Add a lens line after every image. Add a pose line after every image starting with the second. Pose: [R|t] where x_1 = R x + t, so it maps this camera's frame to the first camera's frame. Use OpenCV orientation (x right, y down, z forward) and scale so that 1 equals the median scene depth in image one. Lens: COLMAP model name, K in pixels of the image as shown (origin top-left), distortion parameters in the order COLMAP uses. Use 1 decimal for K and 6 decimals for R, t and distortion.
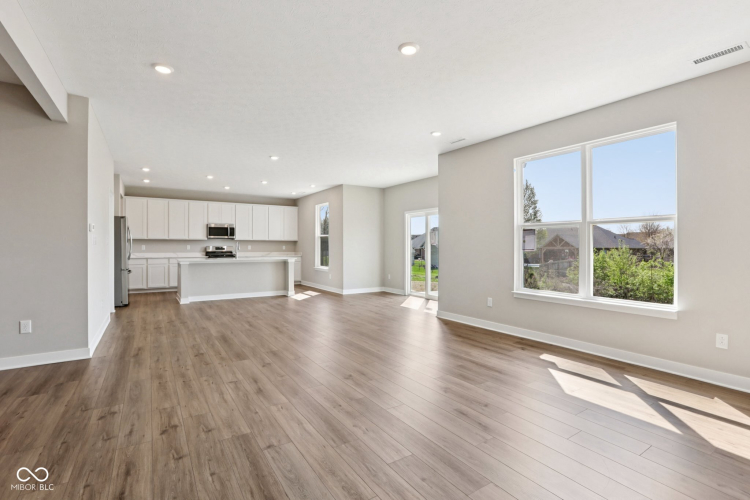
lens RADIAL K [[347.8, 0, 374.5], [0, 347.8, 247.6], [0, 0, 1]] dist [-0.033062, 0.000586]
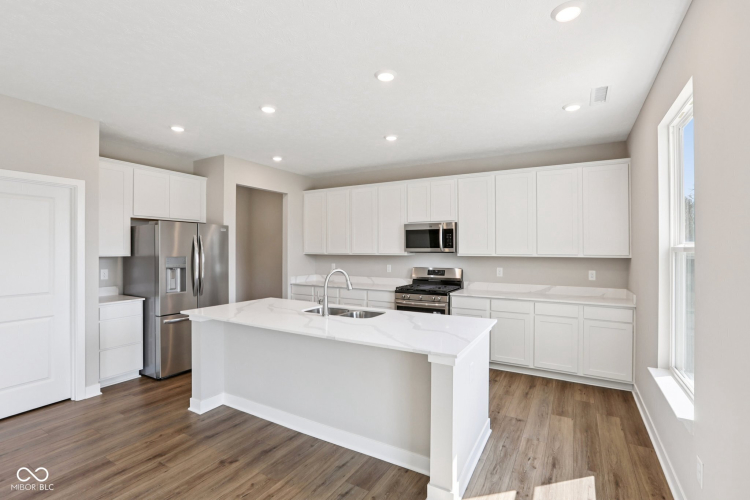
lens RADIAL K [[347.8, 0, 374.5], [0, 347.8, 247.6], [0, 0, 1]] dist [-0.033062, 0.000586]
pose [[0.447147, -0.001273, -0.894460, -0.044314], [-0.001822, 0.999996, -0.002334, -0.033530], [0.894459, 0.002673, 0.447143, 0.739041]]
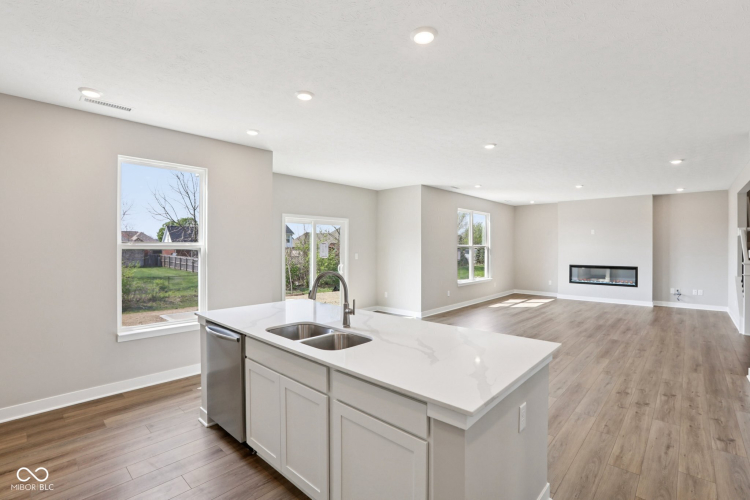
lens RADIAL K [[347.8, 0, 374.5], [0, 347.8, 247.6], [0, 0, 1]] dist [-0.033062, 0.000586]
pose [[-0.237167, -0.004104, 0.971460, -0.578920], [0.002715, 0.999984, 0.004887, -0.032084], [-0.971465, 0.003797, -0.237152, 0.874481]]
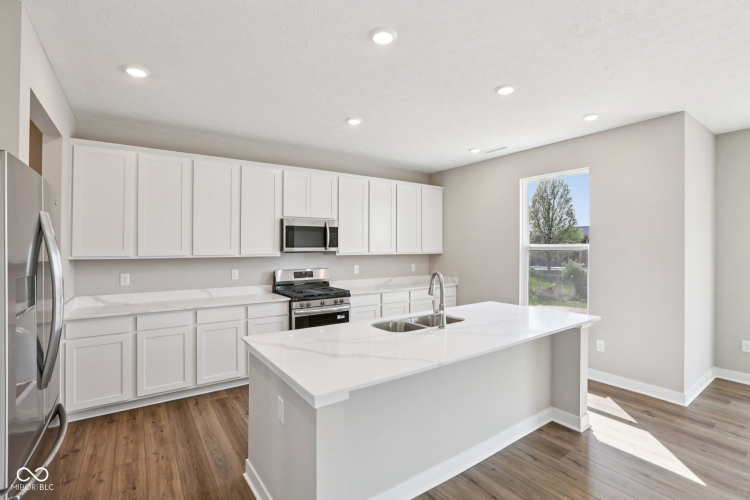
lens RADIAL K [[347.8, 0, 374.5], [0, 347.8, 247.6], [0, 0, 1]] dist [-0.033062, 0.000586]
pose [[0.999752, -0.002475, 0.022154, -0.386301], [0.002537, 0.999993, -0.002750, -0.032293], [-0.022147, 0.002806, 0.999751, 0.584083]]
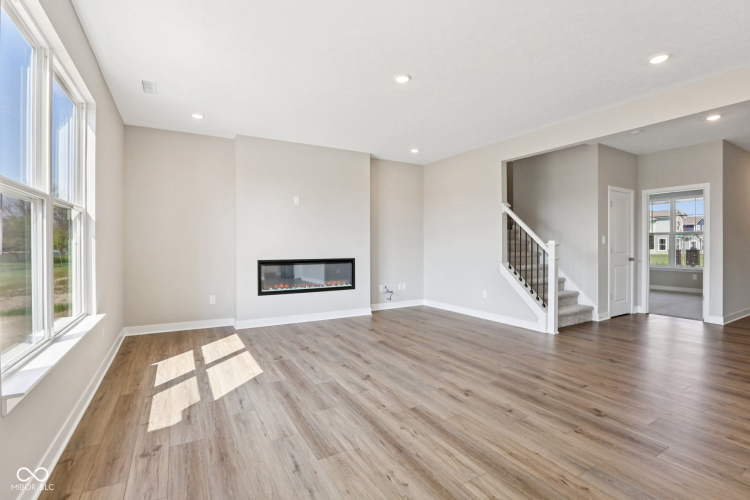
lens RADIAL K [[347.8, 0, 374.5], [0, 347.8, 247.6], [0, 0, 1]] dist [-0.033062, 0.000586]
pose [[-0.998655, -0.001349, 0.051822, 0.036458], [-0.000991, 0.999975, 0.006930, 0.000440], [-0.051830, 0.006869, -0.998632, 0.606416]]
